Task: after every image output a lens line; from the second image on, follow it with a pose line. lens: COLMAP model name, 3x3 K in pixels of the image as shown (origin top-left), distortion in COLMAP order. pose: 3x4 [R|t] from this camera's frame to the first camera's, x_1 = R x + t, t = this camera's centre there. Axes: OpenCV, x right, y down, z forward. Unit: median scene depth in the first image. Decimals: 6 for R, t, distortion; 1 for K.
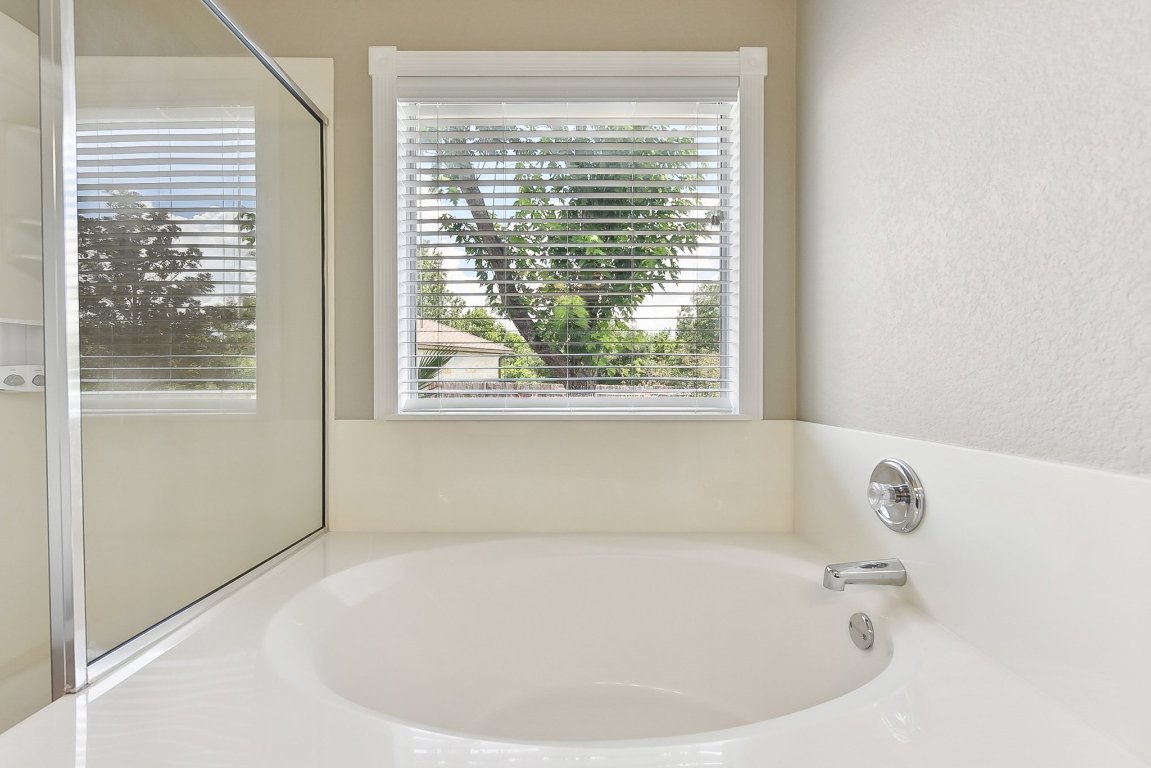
lens RADIAL K [[480.4, 0, 579.3], [0, 480.4, 386.7], [0, 0, 1]] dist [0.004672, -0.000742]
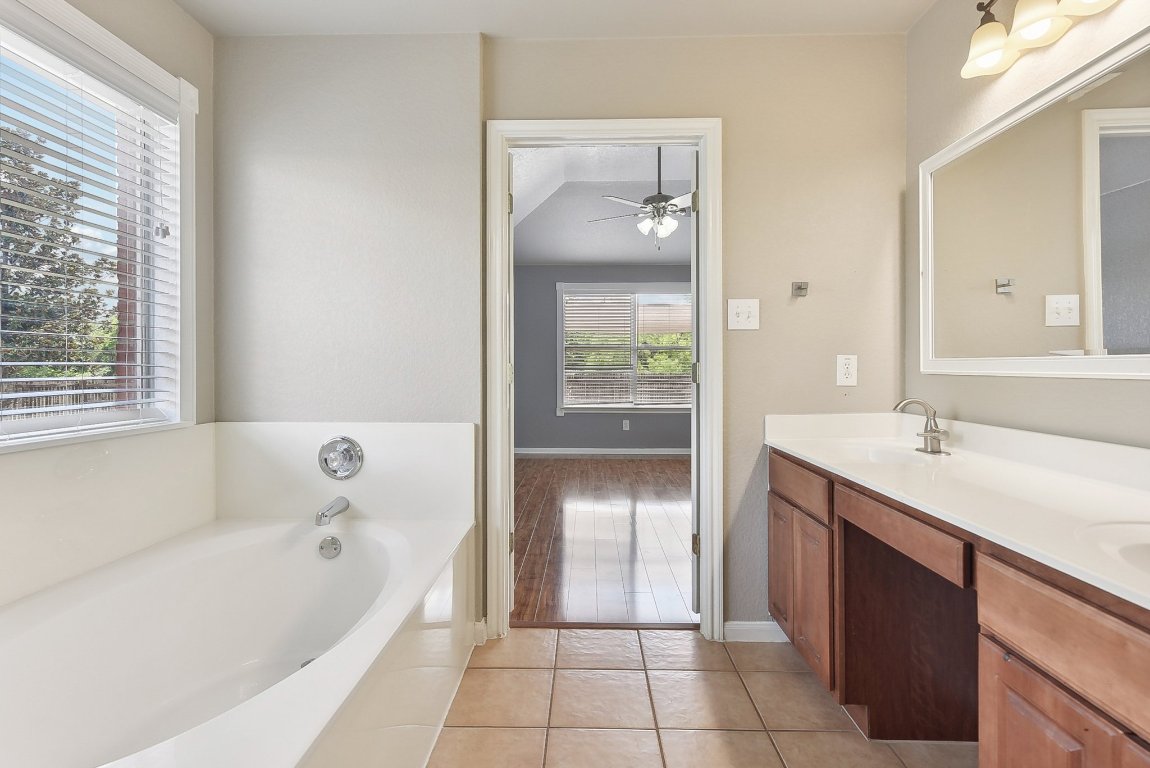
lens RADIAL K [[553.1, 0, 579.4], [0, 553.1, 373.2], [0, 0, 1]] dist [0.002010, 0.000087]
pose [[0.029375, -0.009526, 0.999523, -0.896973], [0.008380, 0.999922, 0.009284, -0.055974], [-0.999533, 0.008103, 0.029452, 0.090036]]
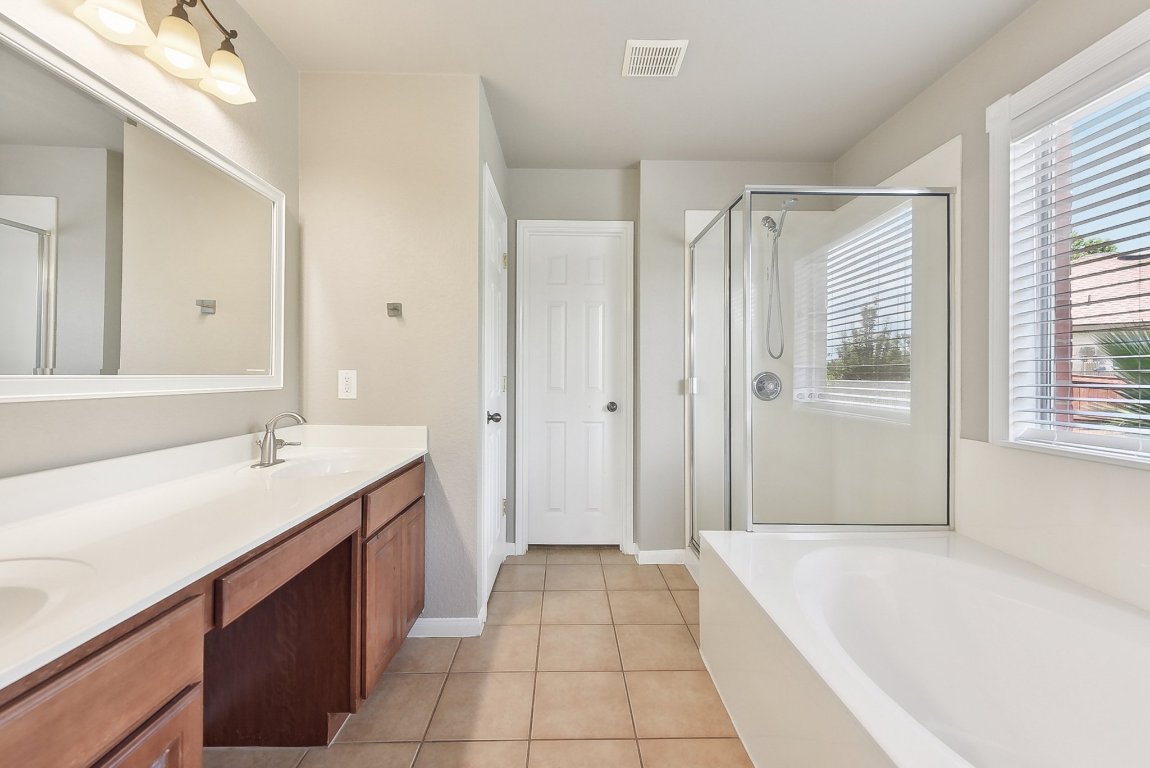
lens RADIAL K [[461.4, 0, 573.2], [0, 461.4, 376.5], [0, 0, 1]] dist [0.008083, -0.001505]
pose [[0.005411, 0.001687, -0.999984, 0.632472], [-0.016920, 0.999856, 0.001595, -0.069200], [0.999842, 0.016911, 0.005439, 0.046494]]
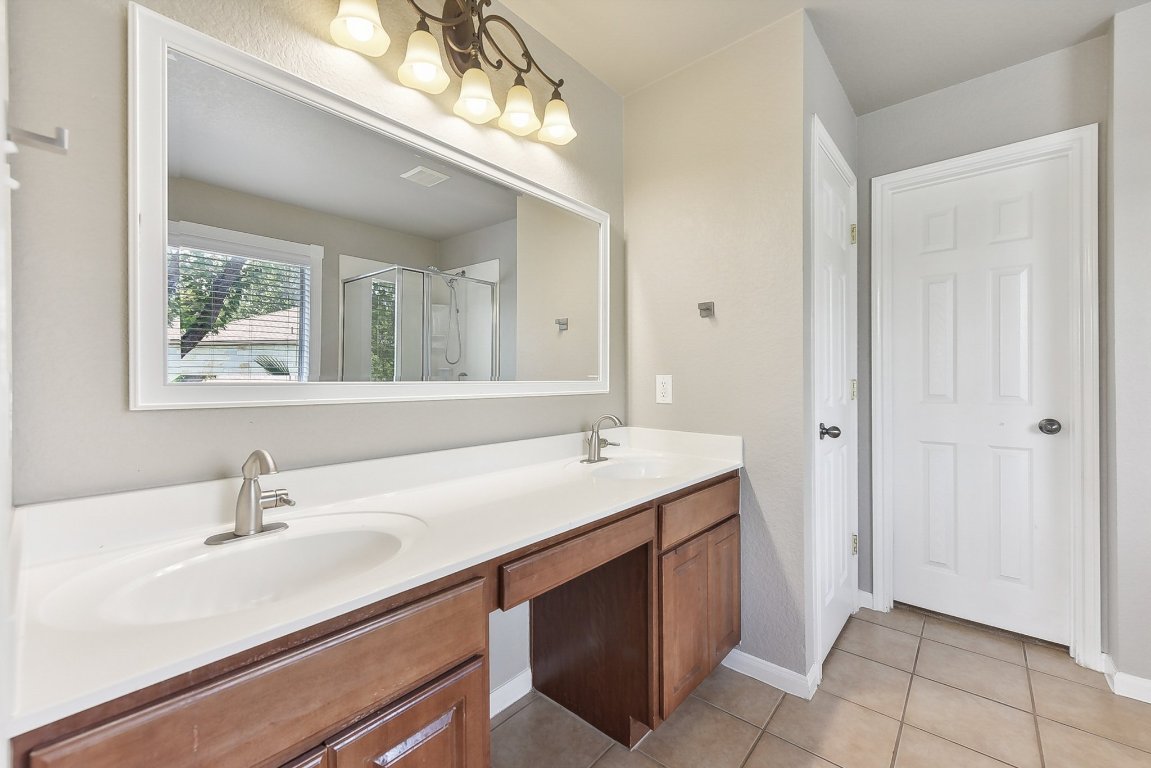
lens RADIAL K [[461.8, 0, 576.2], [0, 461.8, 381.6], [0, 0, 1]] dist [0.008083, -0.001505]
pose [[-0.664898, 0.004002, -0.746923, 0.529382], [-0.005895, 0.999926, 0.010605, -0.068207], [0.746911, 0.011454, -0.664826, 0.081393]]
